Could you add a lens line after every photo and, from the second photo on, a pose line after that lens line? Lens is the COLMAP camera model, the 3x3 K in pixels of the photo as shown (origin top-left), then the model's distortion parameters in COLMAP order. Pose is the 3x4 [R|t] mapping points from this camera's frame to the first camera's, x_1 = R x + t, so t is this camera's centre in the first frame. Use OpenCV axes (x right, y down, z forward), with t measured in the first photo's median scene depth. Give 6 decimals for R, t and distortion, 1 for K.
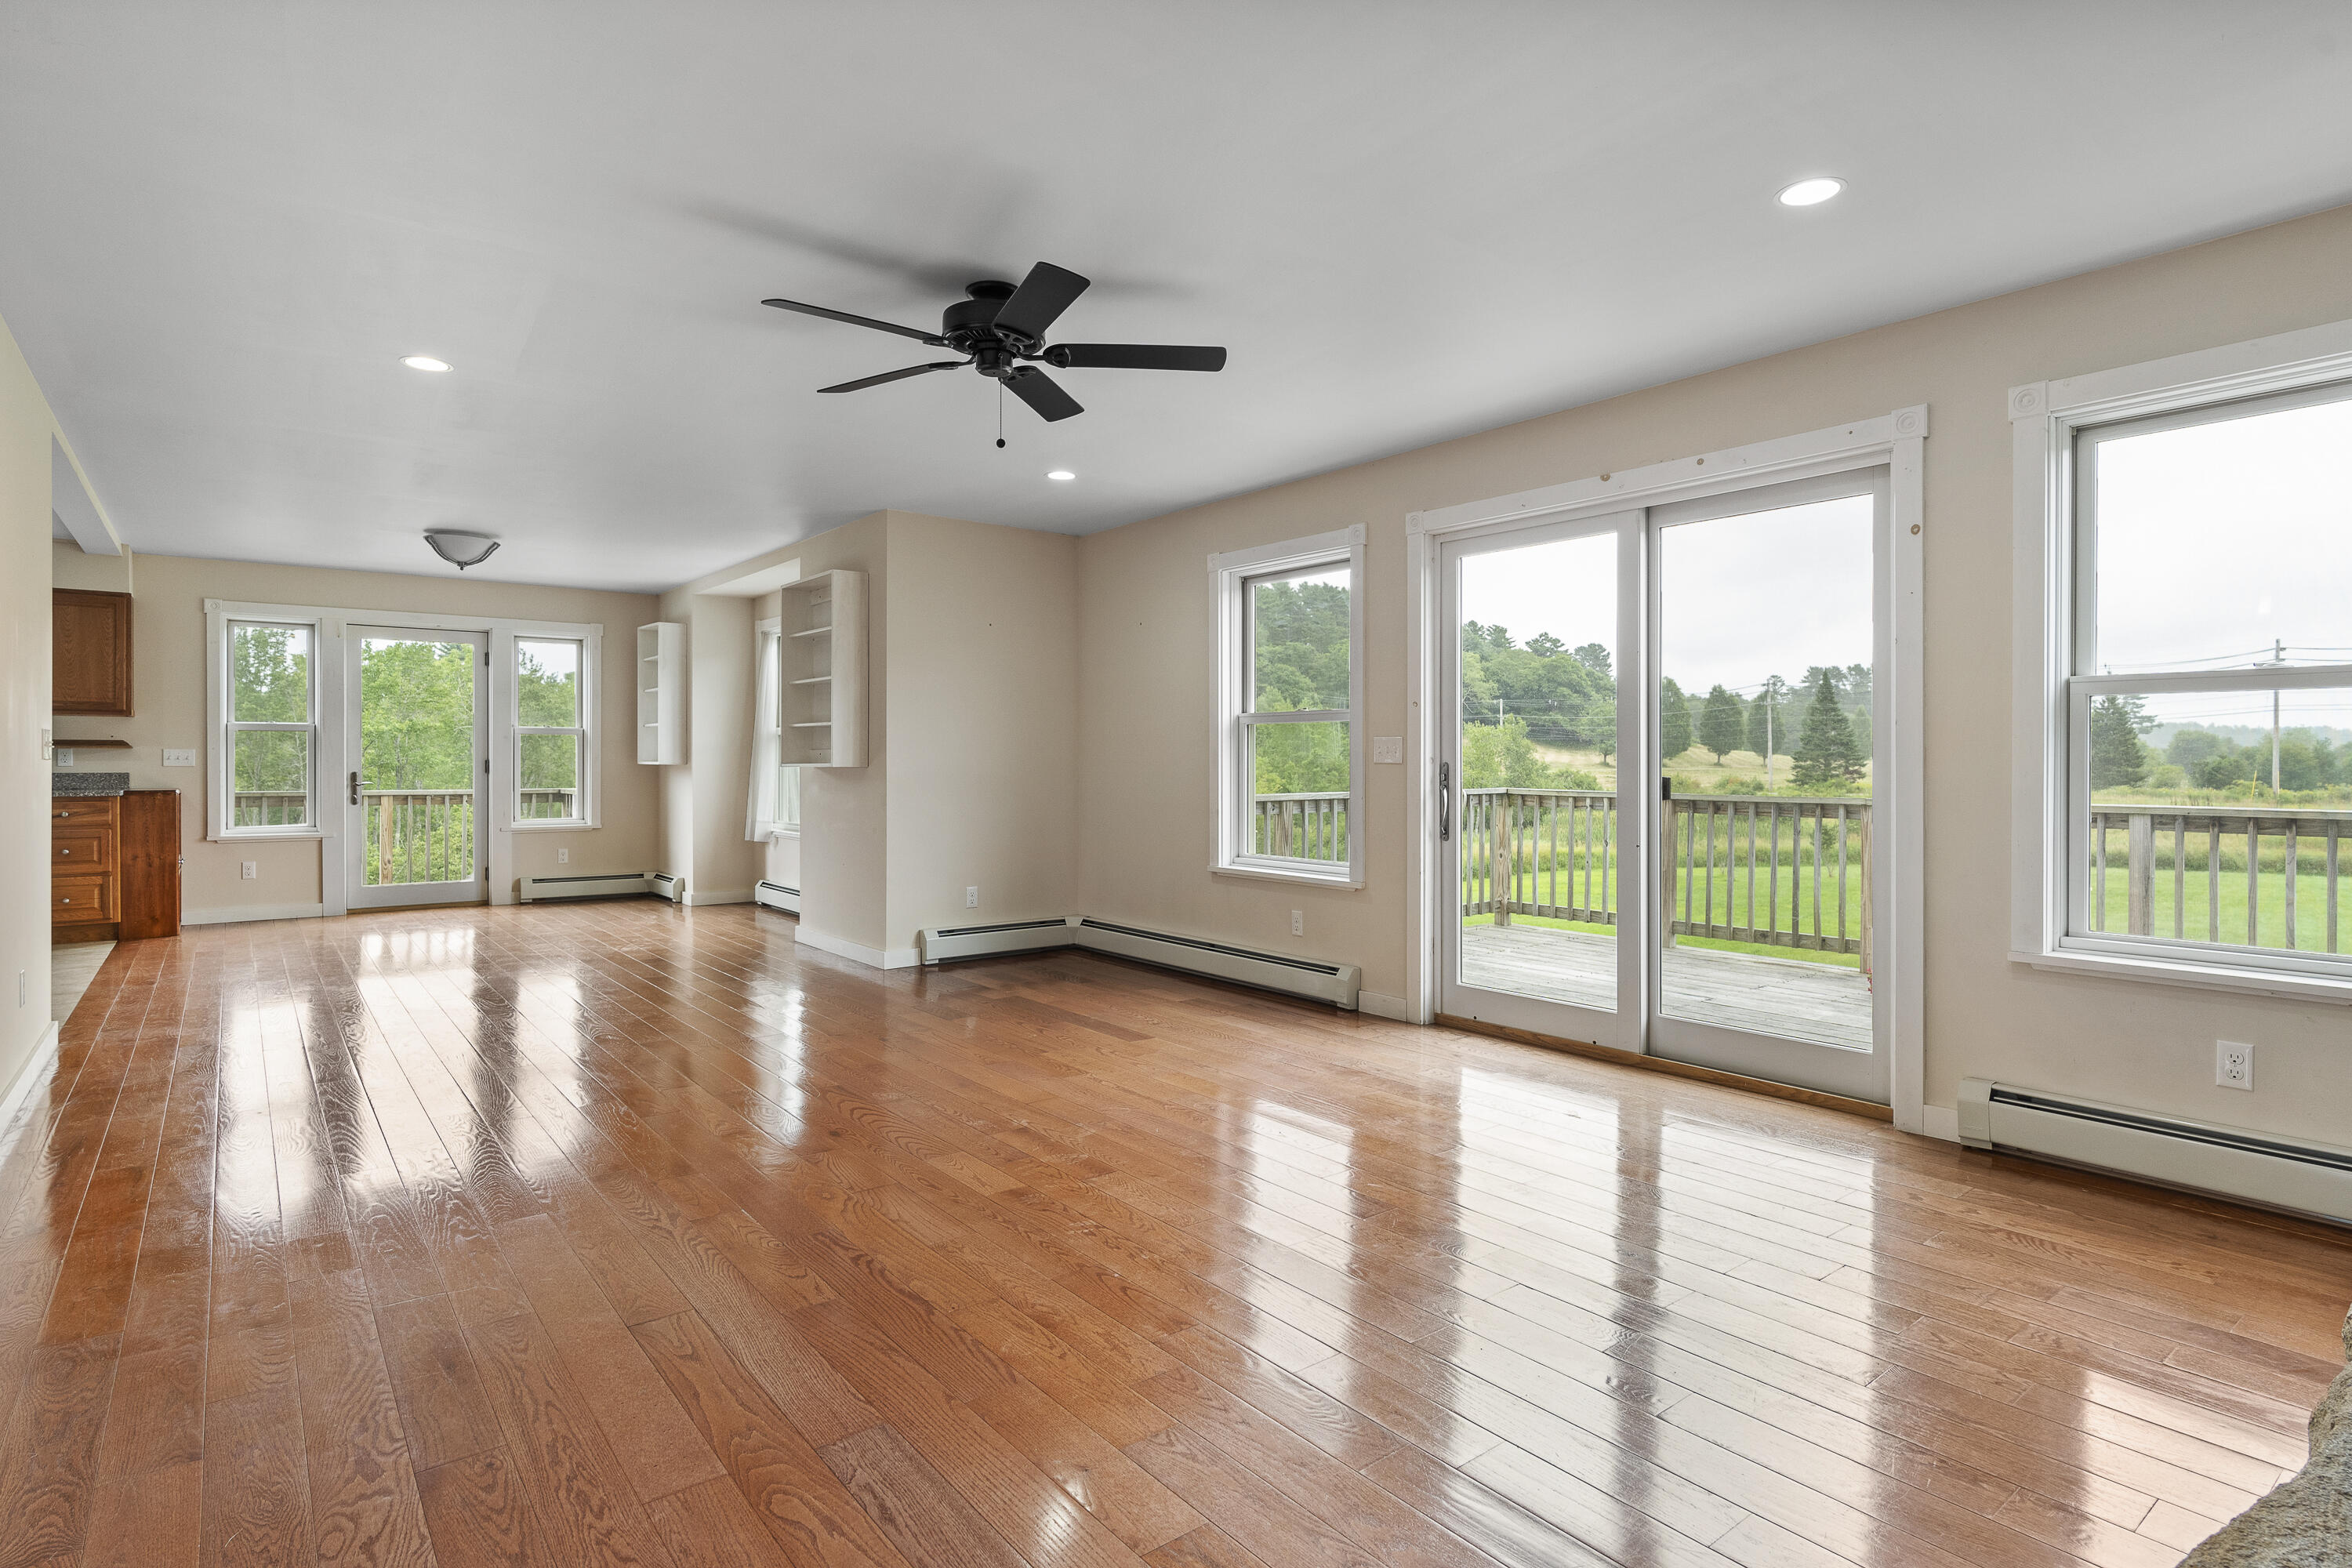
lens RADIAL K [[1192.5, 0, 1164.2], [0, 1192.5, 759.5], [0, 0, 1]] dist [-0.004610, -0.000178]
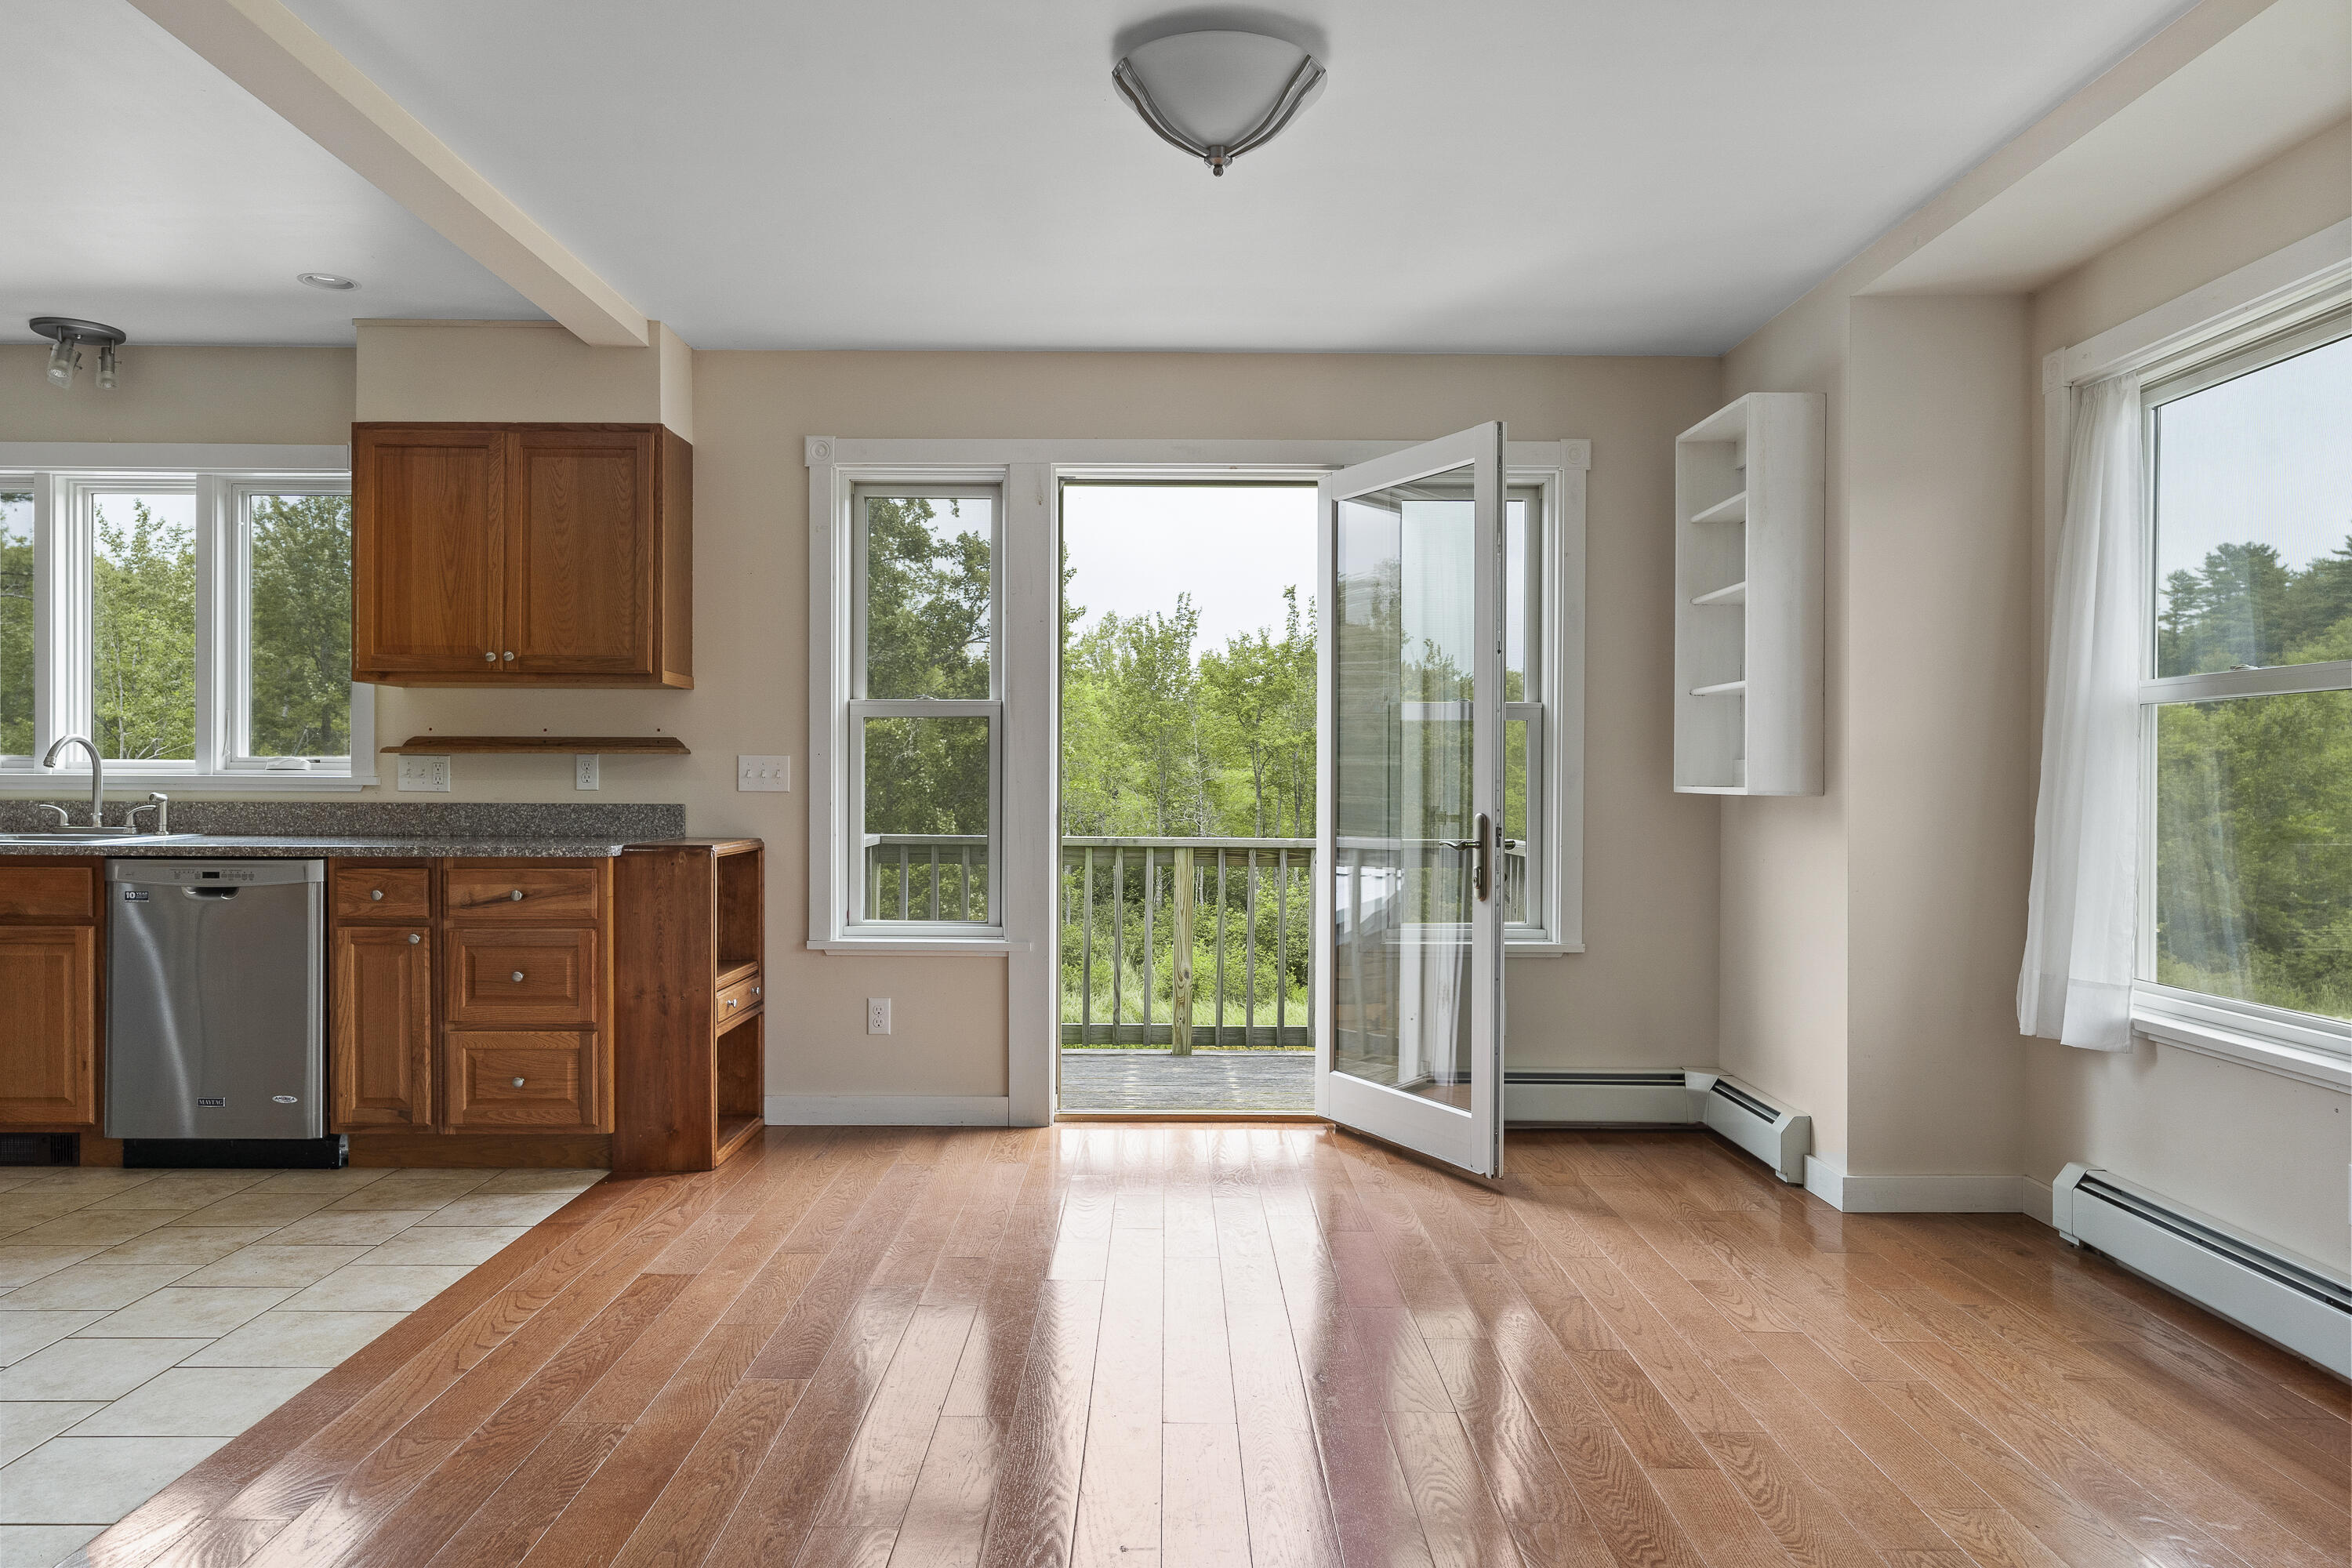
lens RADIAL K [[1564.0, 0, 1176.0], [0, 1564.0, 784.0], [0, 0, 1]] dist [-0.002759, -0.000427]
pose [[0.791108, 0.005863, -0.611648, -0.313055], [-0.004069, 0.999982, 0.004323, -0.000710], [0.611663, -0.000931, 0.791118, 0.603533]]
